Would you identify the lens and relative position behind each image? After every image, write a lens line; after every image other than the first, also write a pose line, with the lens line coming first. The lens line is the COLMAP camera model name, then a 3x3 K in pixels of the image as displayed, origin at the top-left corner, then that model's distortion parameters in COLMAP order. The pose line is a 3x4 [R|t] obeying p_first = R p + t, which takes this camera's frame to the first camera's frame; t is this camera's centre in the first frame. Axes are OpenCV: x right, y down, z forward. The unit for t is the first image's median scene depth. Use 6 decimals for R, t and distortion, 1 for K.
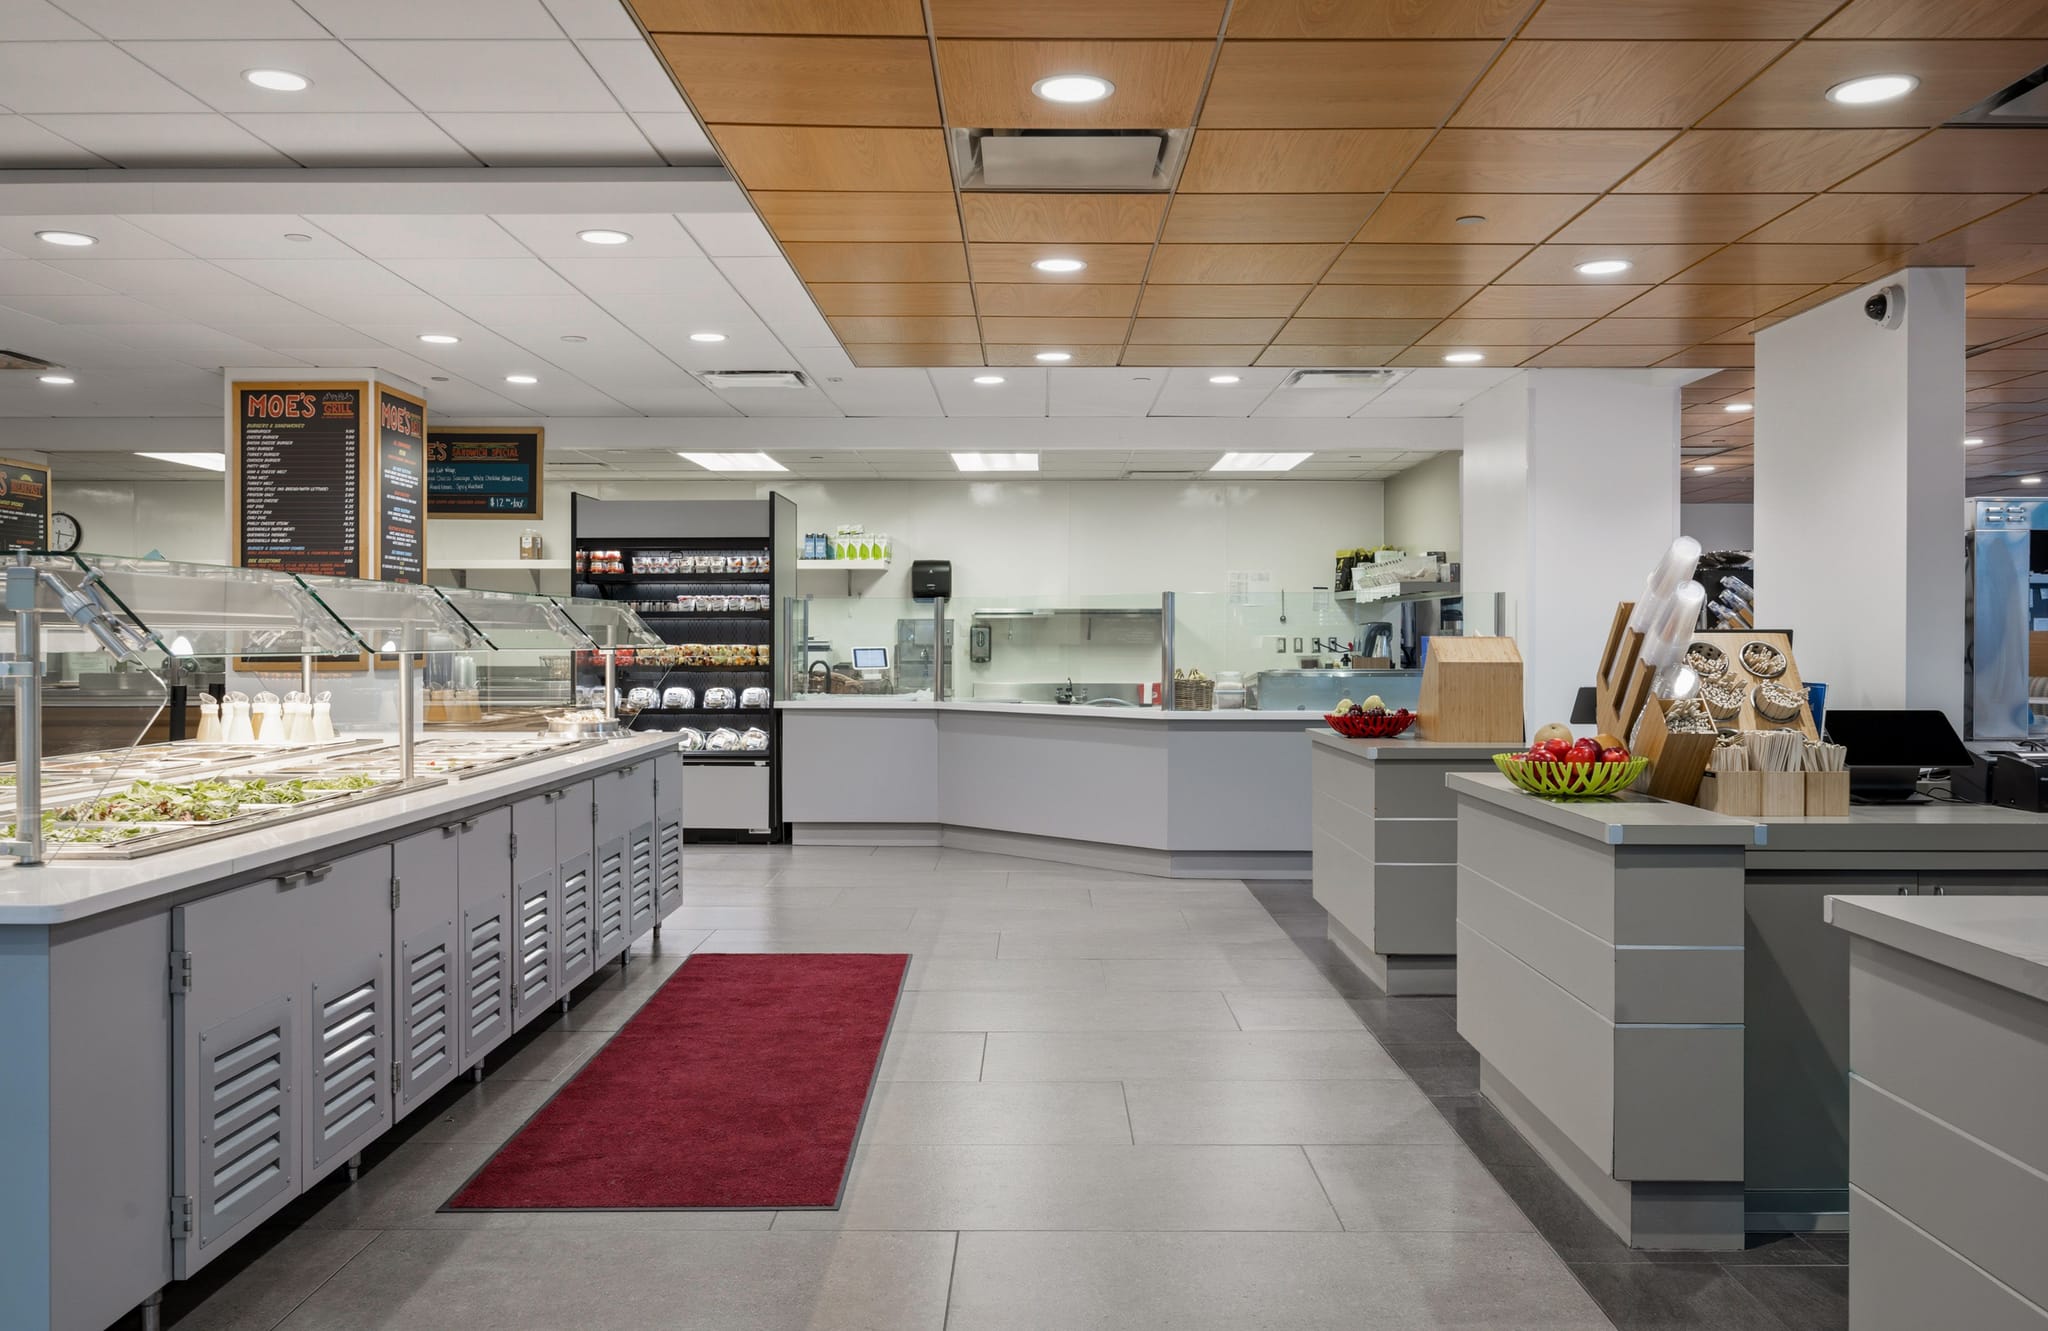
lens RADIAL K [[1700.3, 0, 1019.5], [0, 1700.3, 657.9], [0, 0, 1]] dist [-0.000537, 0.011278]
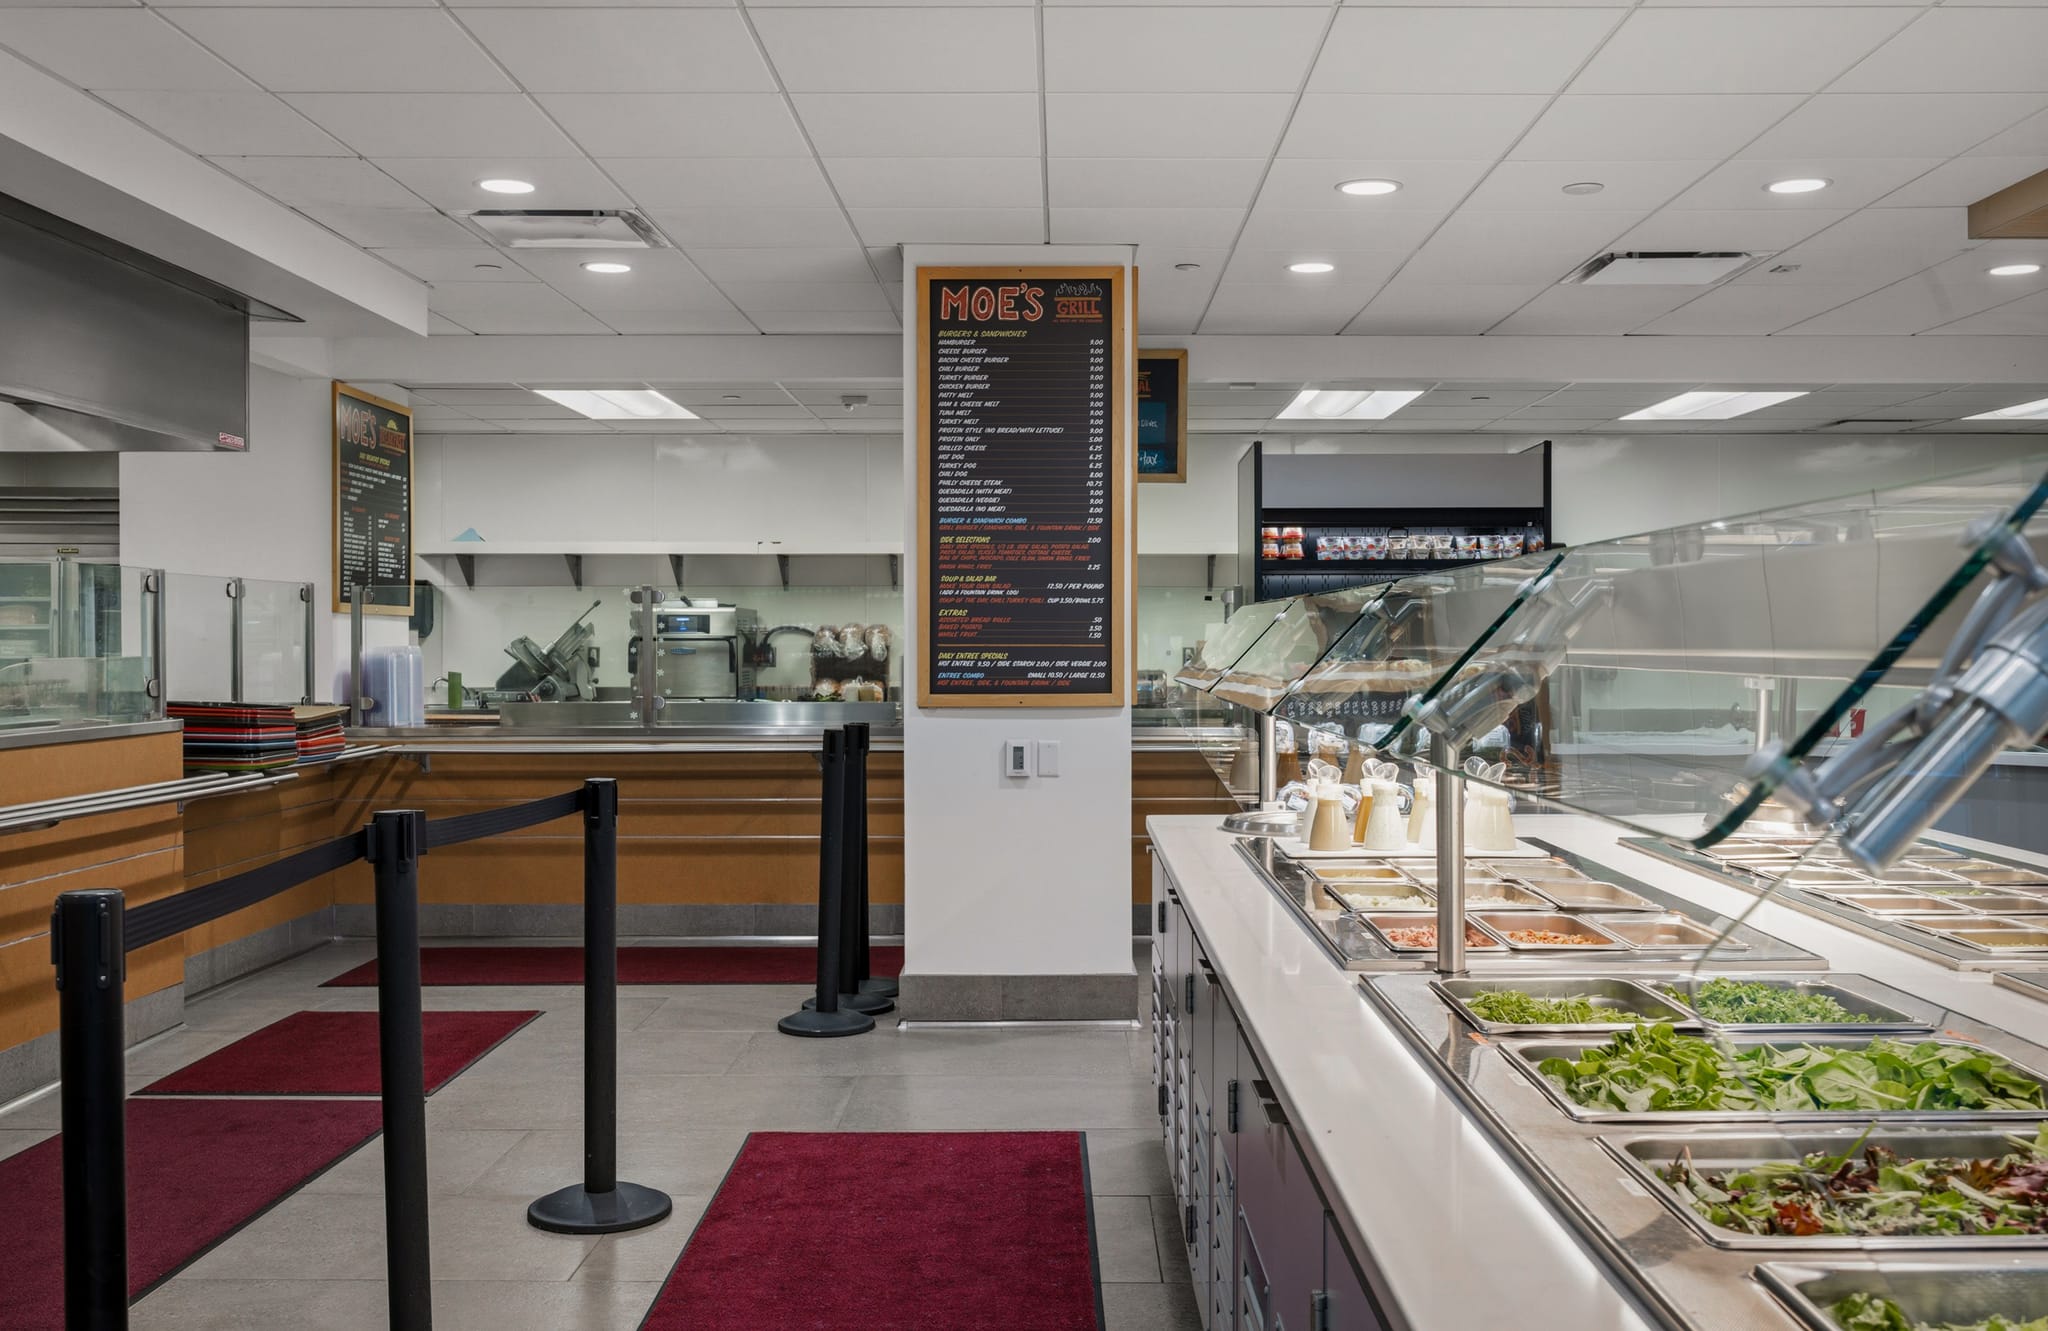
lens RADIAL K [[1924.3, 0, 1029.5], [0, 1924.3, 651.6], [0, 0, 1]] dist [-0.034453, 0.000000]
pose [[0.999992, 0.001433, 0.003628, -0.421712], [-0.001425, 0.999996, -0.002254, -0.012237], [-0.003632, 0.002249, 0.999991, 0.258410]]
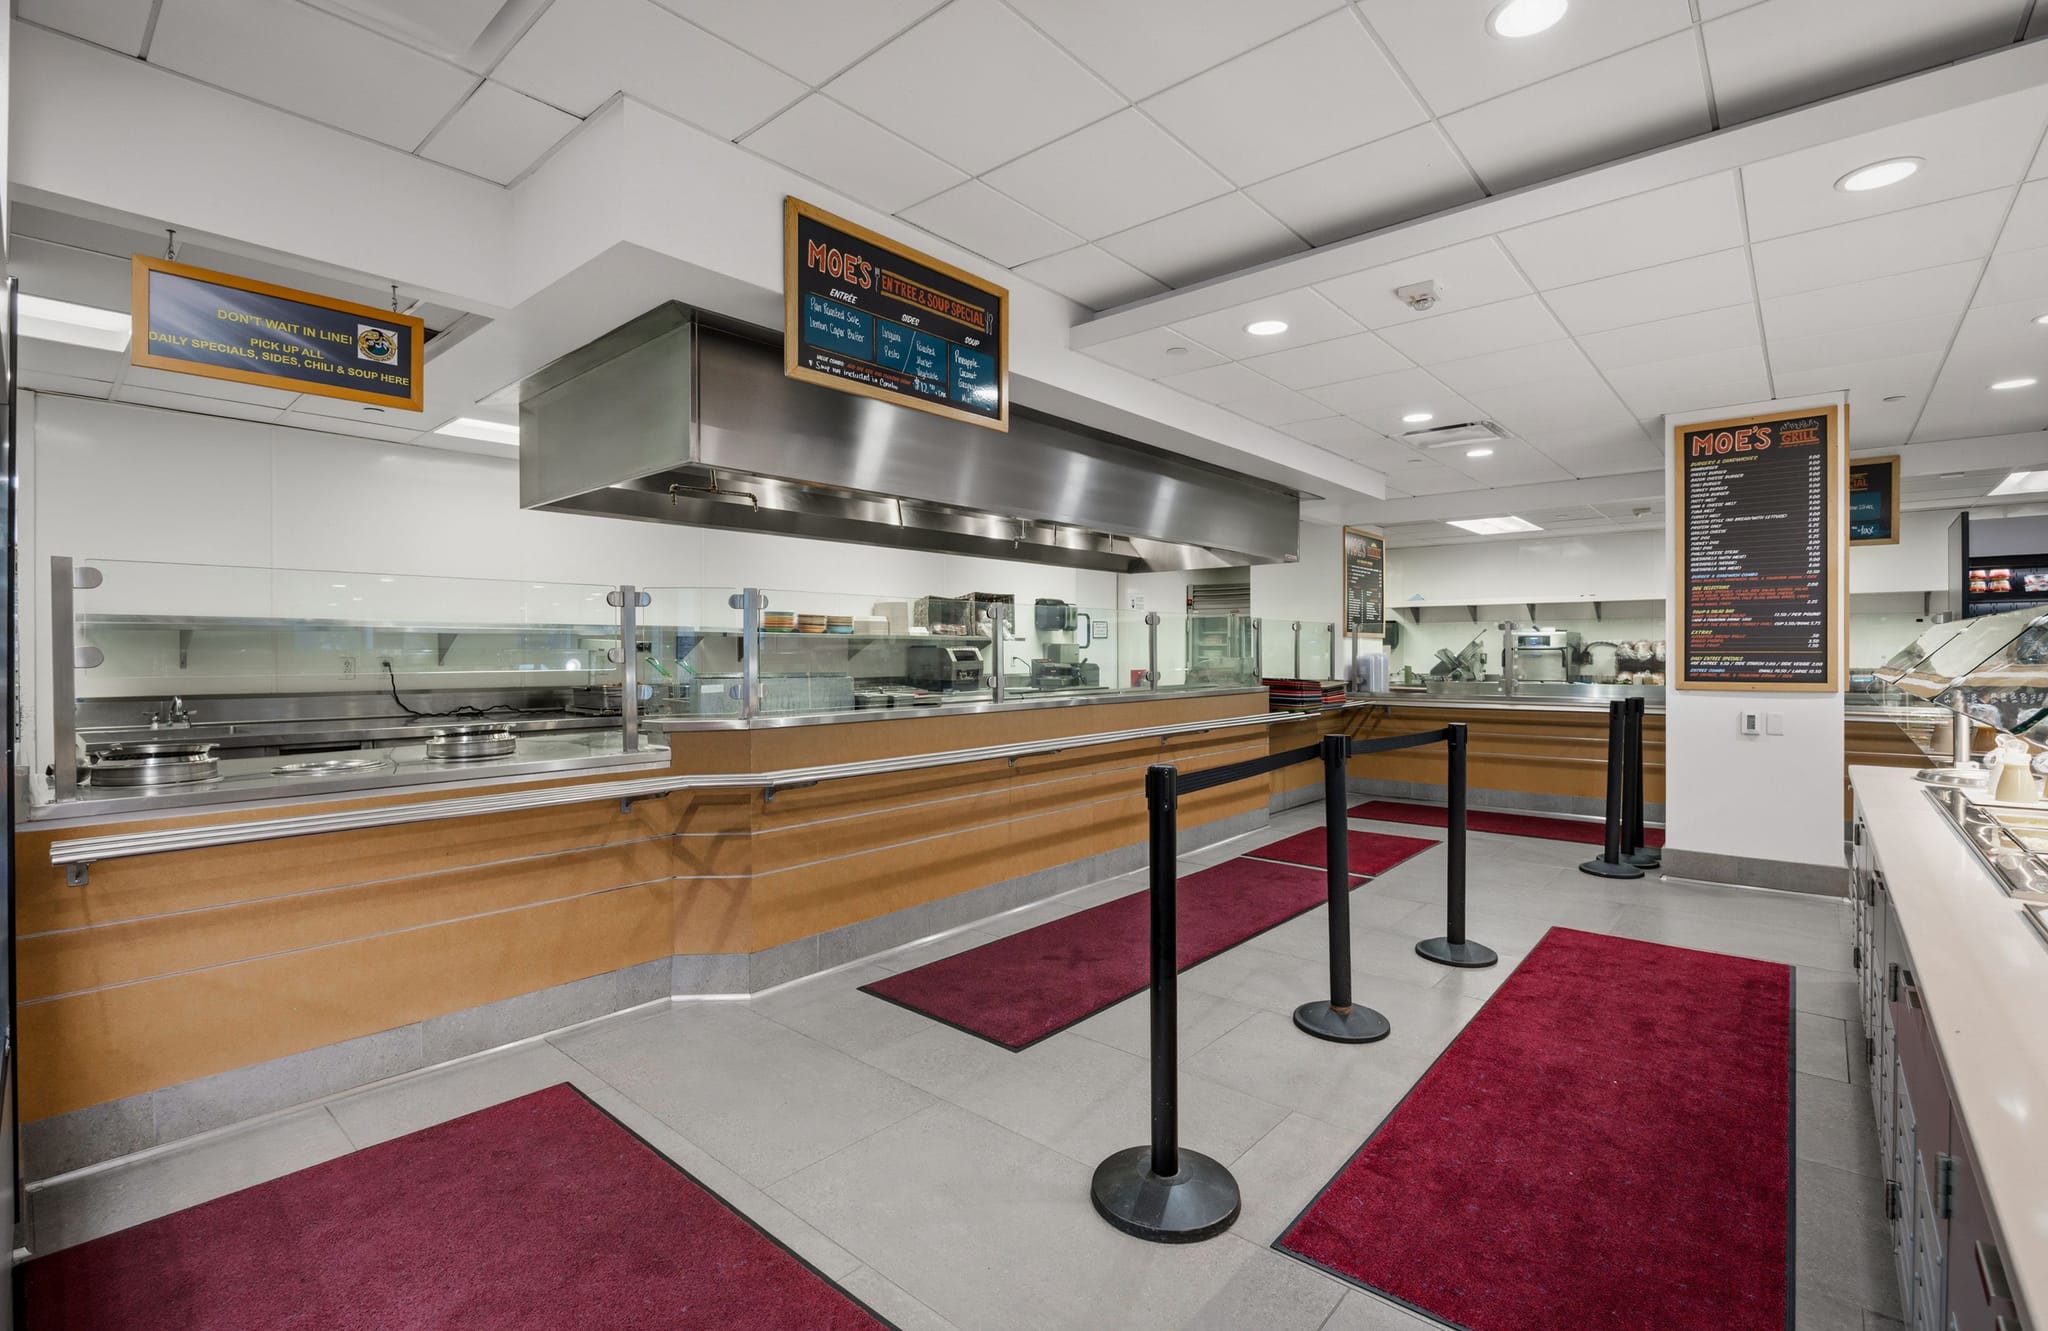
lens RADIAL K [[909.1, 0, 1017.4], [0, 909.1, 653.2], [0, 0, 1]] dist [-0.011187, -0.000456]
pose [[0.765734, 0.001890, -0.643155, -0.412112], [-0.004694, 0.999985, -0.002650, -0.012035], [0.643141, 0.005048, 0.765732, 0.279471]]
